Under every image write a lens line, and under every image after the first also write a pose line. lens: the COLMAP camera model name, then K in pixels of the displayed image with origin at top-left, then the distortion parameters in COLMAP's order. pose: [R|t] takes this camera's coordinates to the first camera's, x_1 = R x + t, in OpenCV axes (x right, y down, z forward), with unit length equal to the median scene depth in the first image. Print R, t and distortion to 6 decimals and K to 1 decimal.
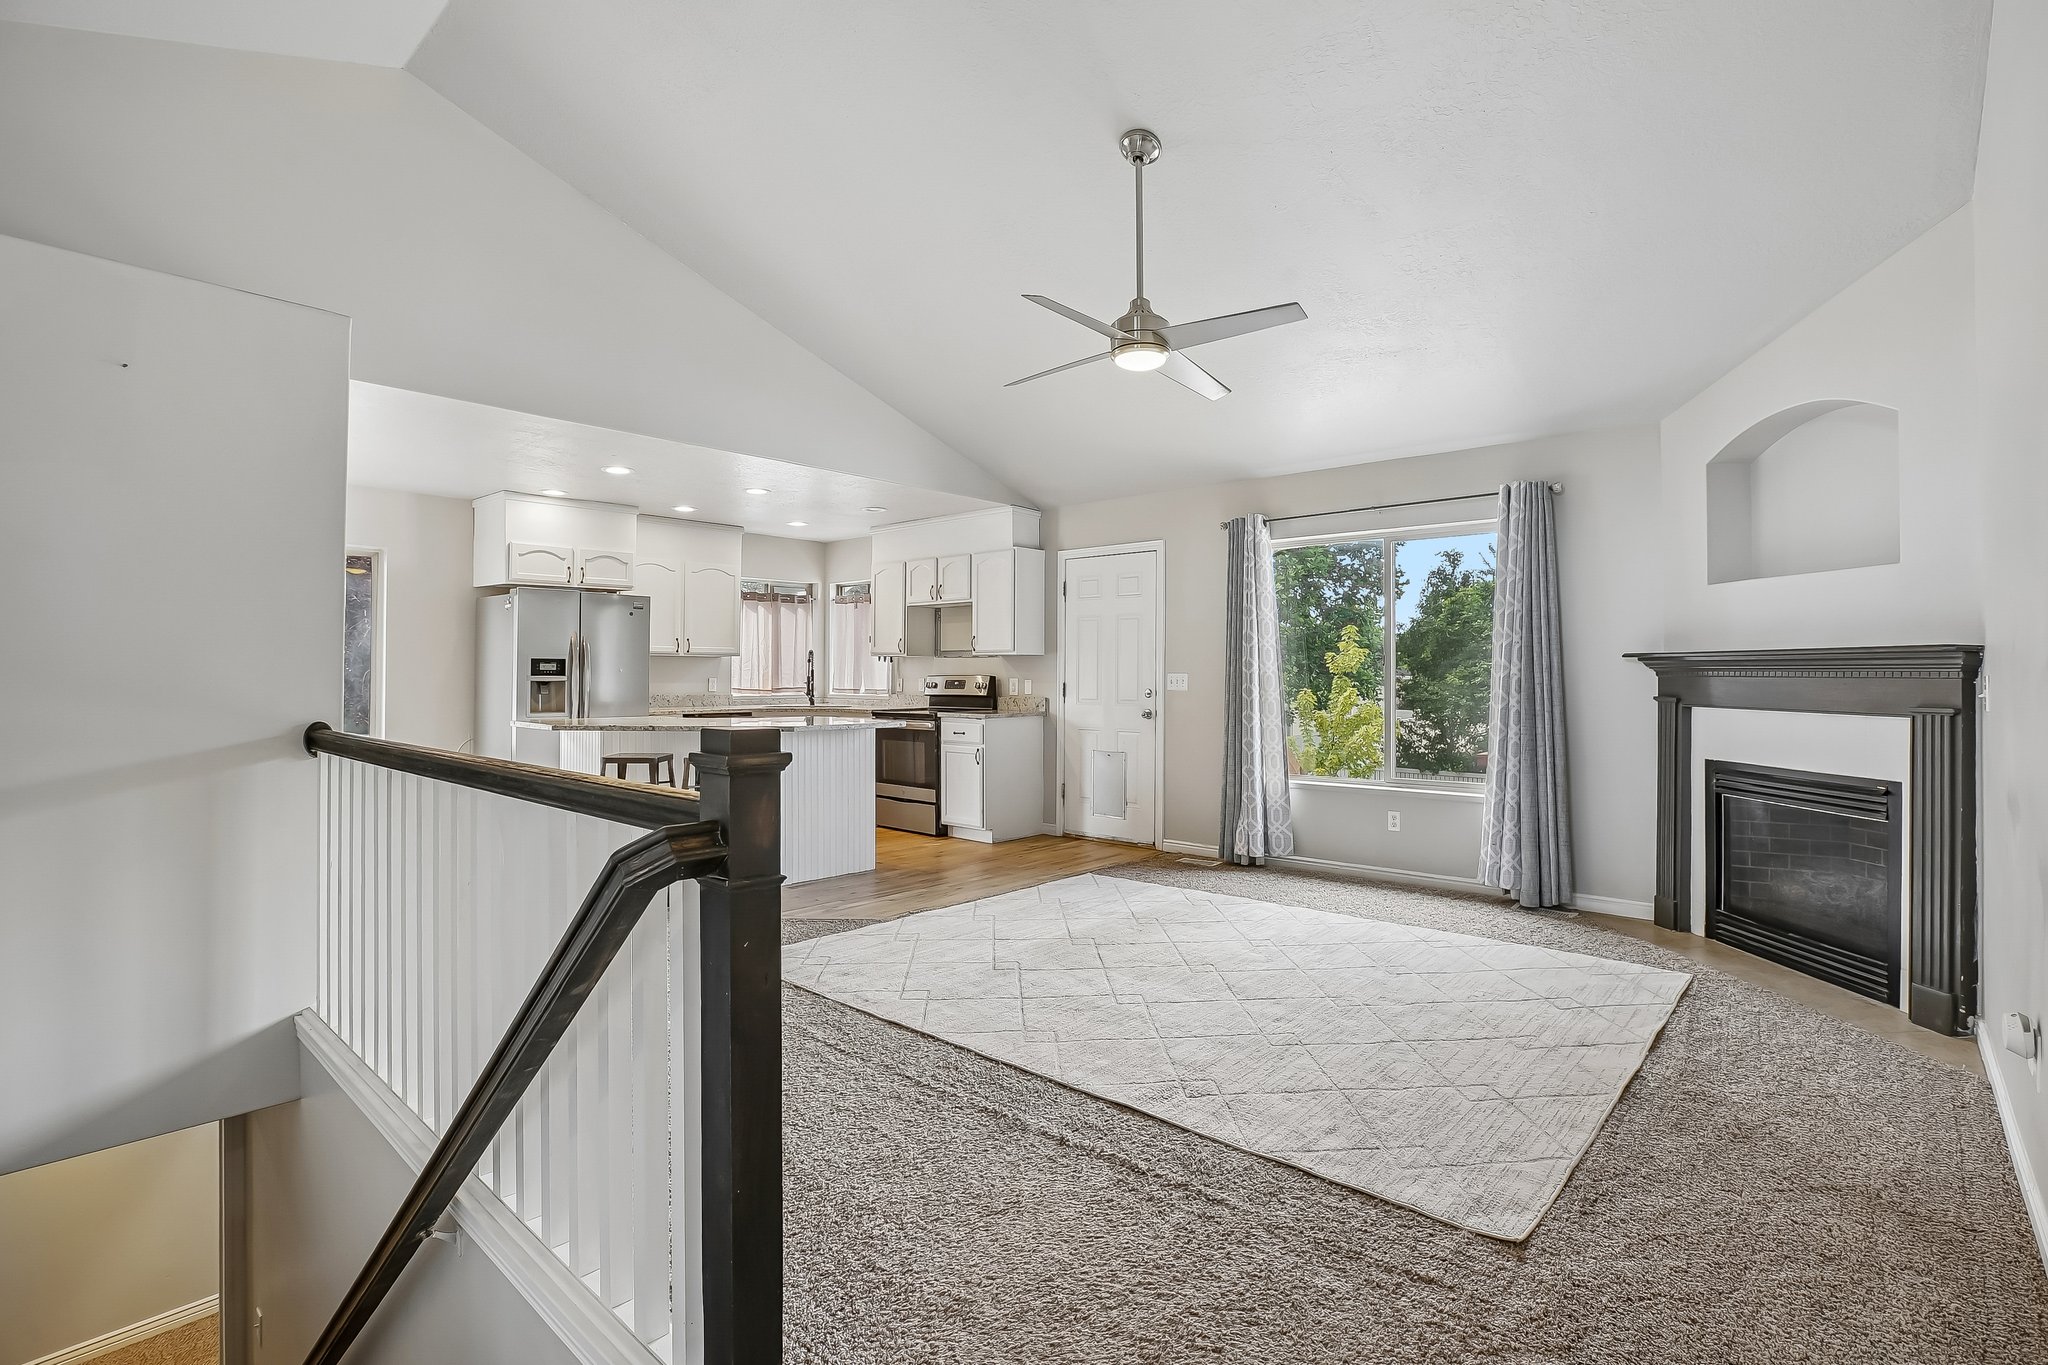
lens RADIAL K [[972.9, 0, 1031.9], [0, 972.9, 664.1], [0, 0, 1]] dist [-0.040975, 0.014986]
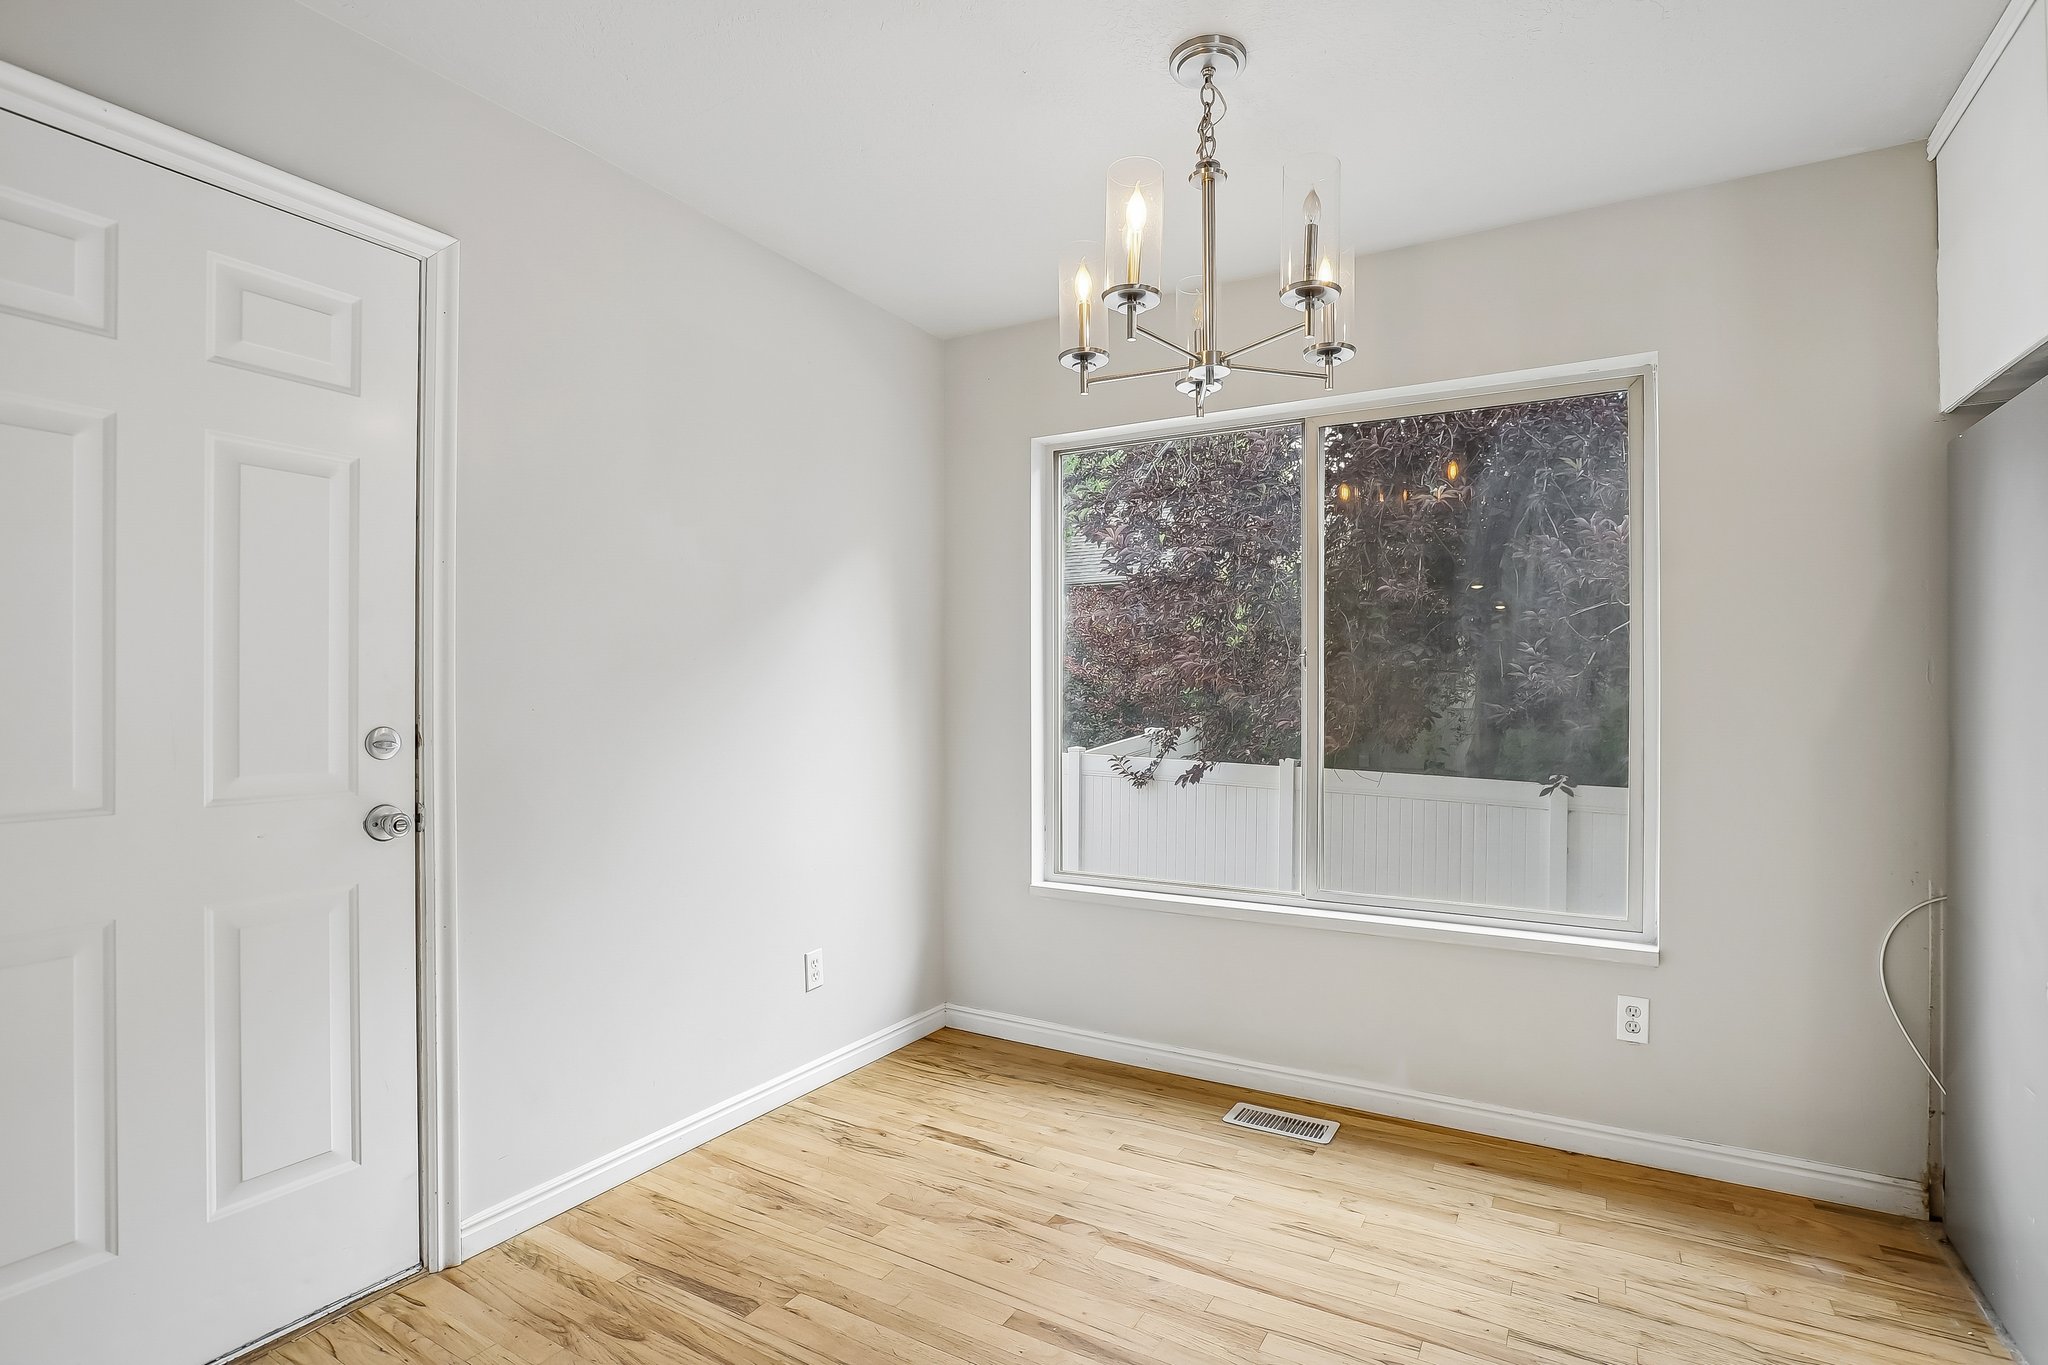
lens RADIAL K [[972.9, 0, 1039.4], [0, 972.9, 698.3], [0, 0, 1]] dist [-0.040975, 0.014986]
pose [[0.208342, -0.003626, -0.978049, -0.368498], [0.012497, 0.999921, -0.001045, 0.008875], [0.977976, -0.012005, 0.208371, 0.700207]]
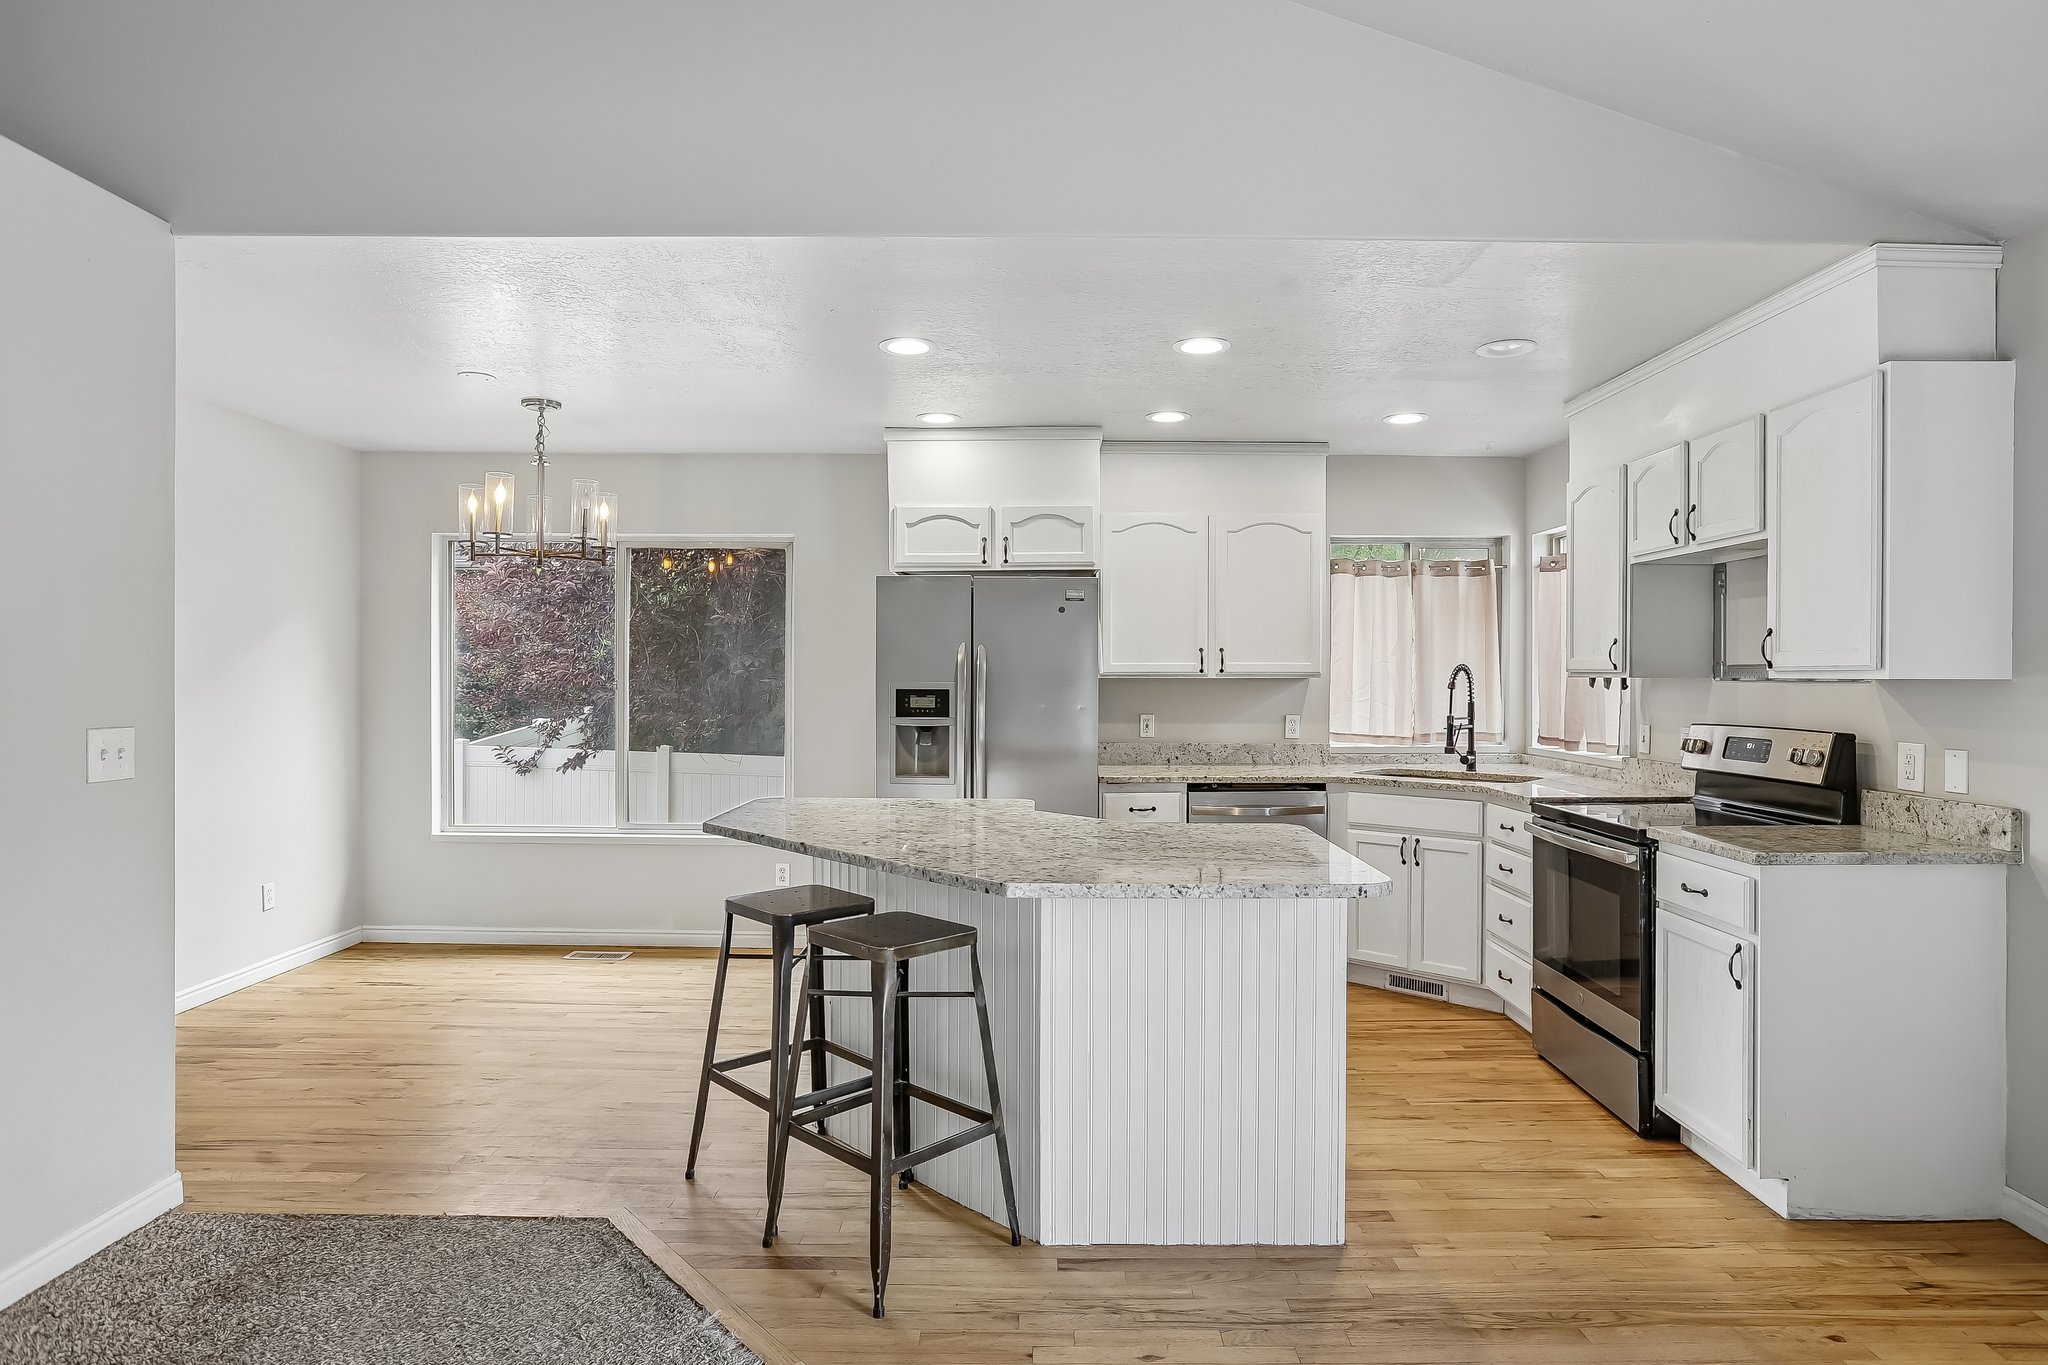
lens RADIAL K [[1120.0, 0, 1038.1], [0, 1120.0, 682.6], [0, 0, 1]] dist [-0.035378, 0.020731]
pose [[0.668840, 0.002328, -0.743403, 0.079802], [0.008000, 0.999915, 0.010329, -0.016567], [0.743364, -0.012856, 0.668764, 0.578406]]
